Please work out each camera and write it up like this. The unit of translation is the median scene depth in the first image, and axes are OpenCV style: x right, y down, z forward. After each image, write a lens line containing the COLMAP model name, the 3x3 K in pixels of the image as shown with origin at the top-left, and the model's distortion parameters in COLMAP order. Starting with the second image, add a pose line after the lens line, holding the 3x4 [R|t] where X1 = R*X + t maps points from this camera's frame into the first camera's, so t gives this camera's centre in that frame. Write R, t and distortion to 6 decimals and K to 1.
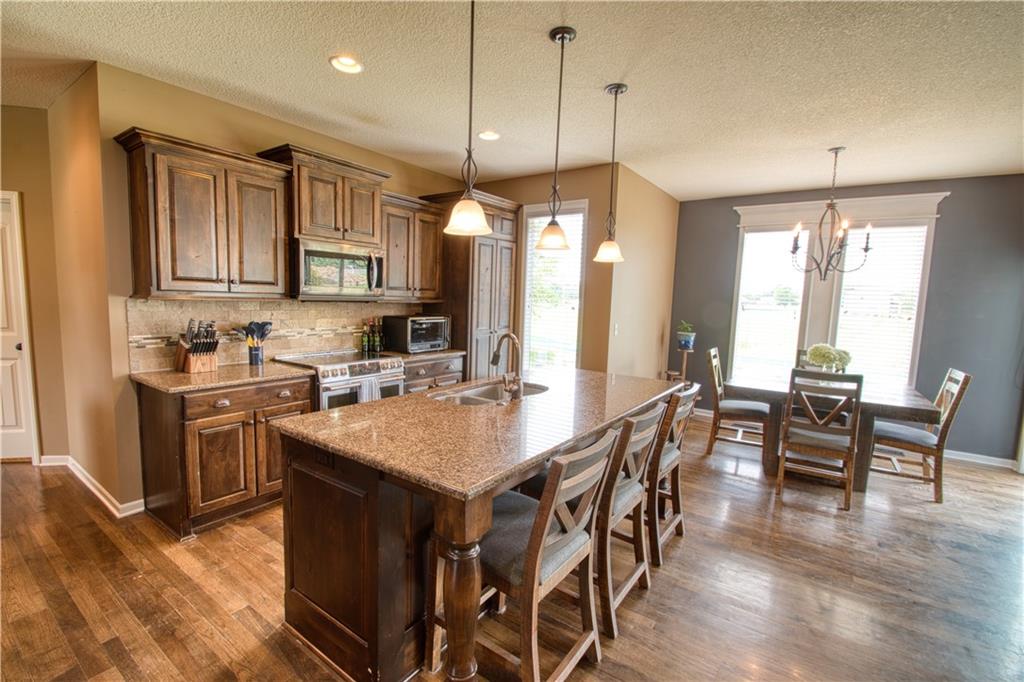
lens RADIAL K [[449.7, 0, 512.0], [0, 449.7, 341.0], [0, 0, 1]] dist [0.025941, -0.025803]
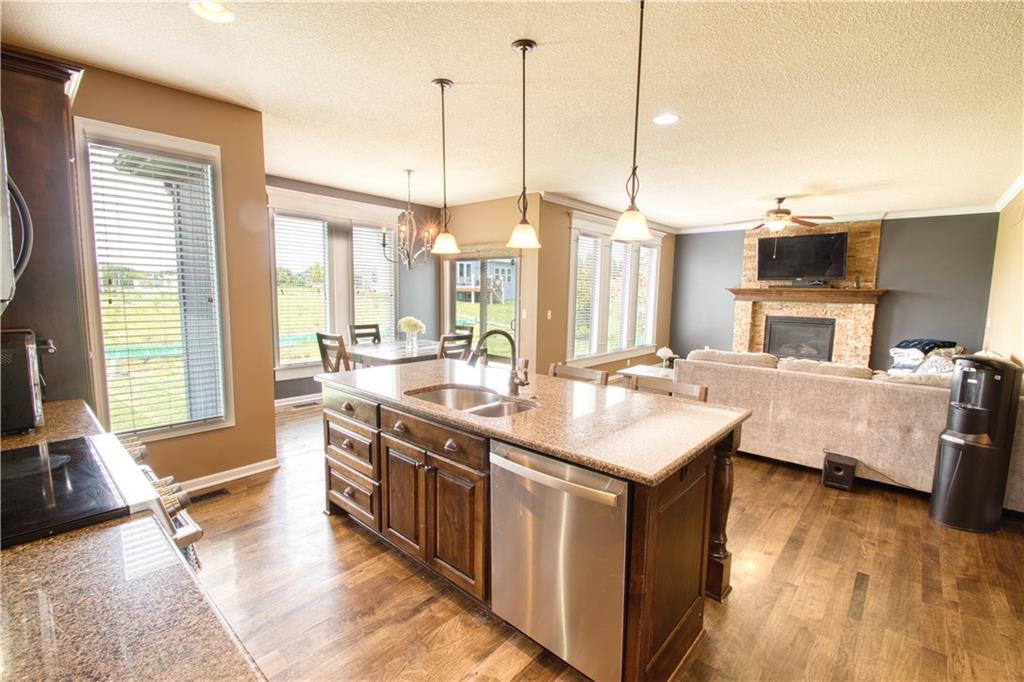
lens RADIAL K [[452.1, 0, 509.0], [0, 452.1, 343.4], [0, 0, 1]] dist [0.002183, -0.008685]
pose [[0.128397, -0.147380, 0.980711, -0.584795], [0.082847, 0.987033, 0.137483, -0.074148], [-0.988256, 0.063596, 0.138942, 0.520739]]
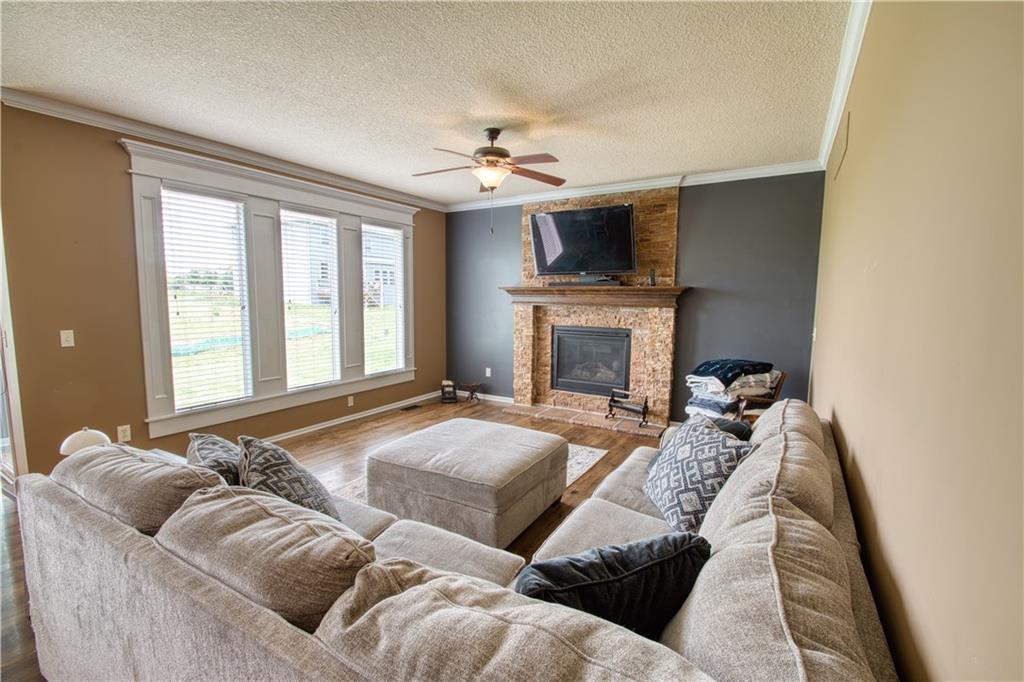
lens RADIAL K [[449.7, 0, 512.0], [0, 449.7, 341.0], [0, 0, 1]] dist [0.025941, -0.025803]
pose [[-0.059479, -0.137580, 0.988703, -0.477498], [0.083968, 0.986257, 0.142291, -0.061550], [-0.994692, 0.091483, -0.047110, 0.422333]]
